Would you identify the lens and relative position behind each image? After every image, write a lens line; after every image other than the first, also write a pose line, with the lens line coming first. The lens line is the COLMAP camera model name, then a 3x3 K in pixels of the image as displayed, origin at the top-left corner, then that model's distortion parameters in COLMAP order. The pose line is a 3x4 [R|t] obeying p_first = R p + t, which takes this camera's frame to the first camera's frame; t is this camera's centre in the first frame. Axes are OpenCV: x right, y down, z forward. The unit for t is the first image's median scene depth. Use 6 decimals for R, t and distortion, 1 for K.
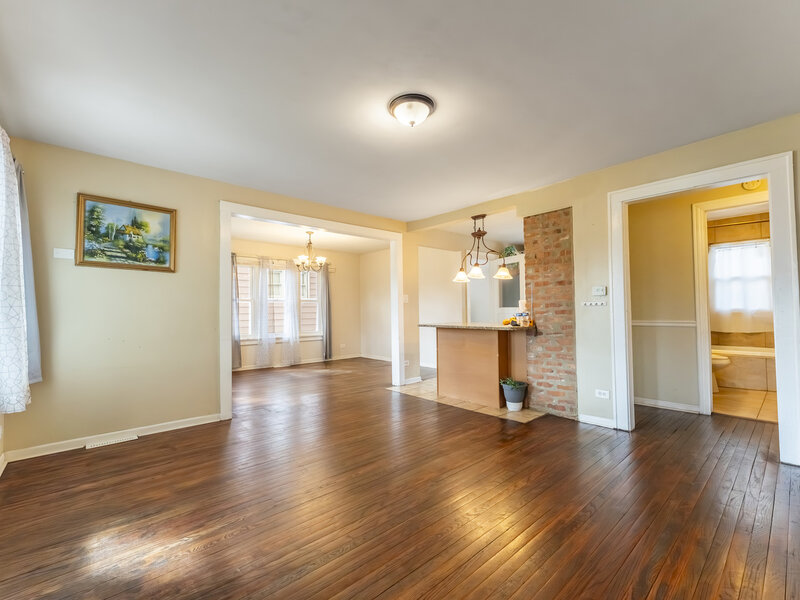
lens RADIAL K [[359.2, 0, 401.7], [0, 359.2, 299.1], [0, 0, 1]] dist [0.000251, 0.000225]
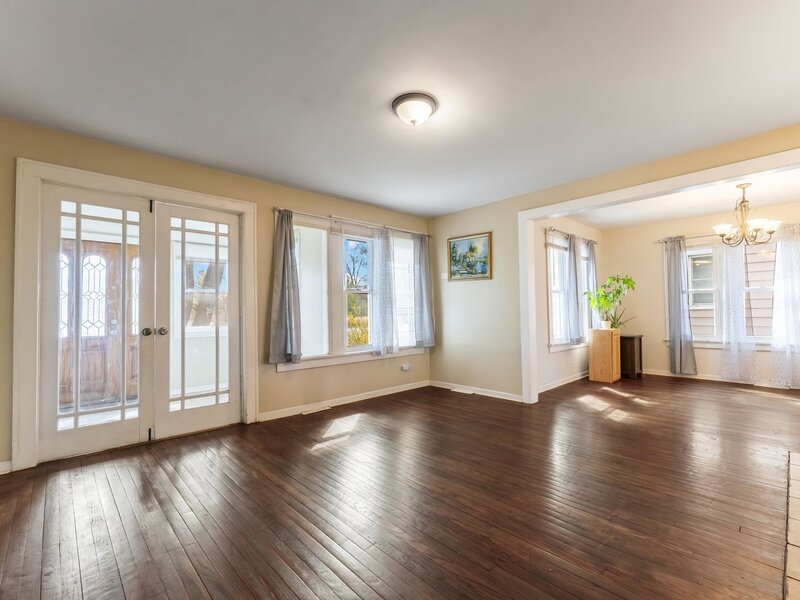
lens RADIAL K [[359.2, 0, 399.8], [0, 359.2, 302.6], [0, 0, 1]] dist [0.000251, 0.000225]
pose [[0.030200, -0.015604, -0.999422, 0.698446], [0.045454, 0.998865, -0.014222, 0.016927], [0.998510, -0.044998, 0.030875, 0.627612]]
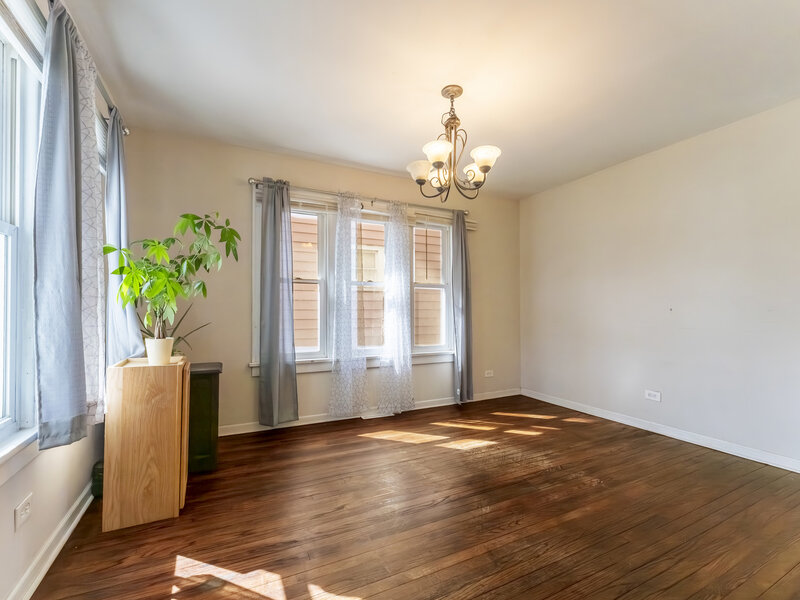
lens RADIAL K [[359.2, 0, 400.8], [0, 359.2, 303.8], [0, 0, 1]] dist [0.000251, 0.000225]
pose [[0.968872, 0.008905, -0.247402, -0.393159], [-0.004734, 0.999837, 0.017447, 0.051621], [0.247517, -0.015732, 0.968756, 1.145316]]
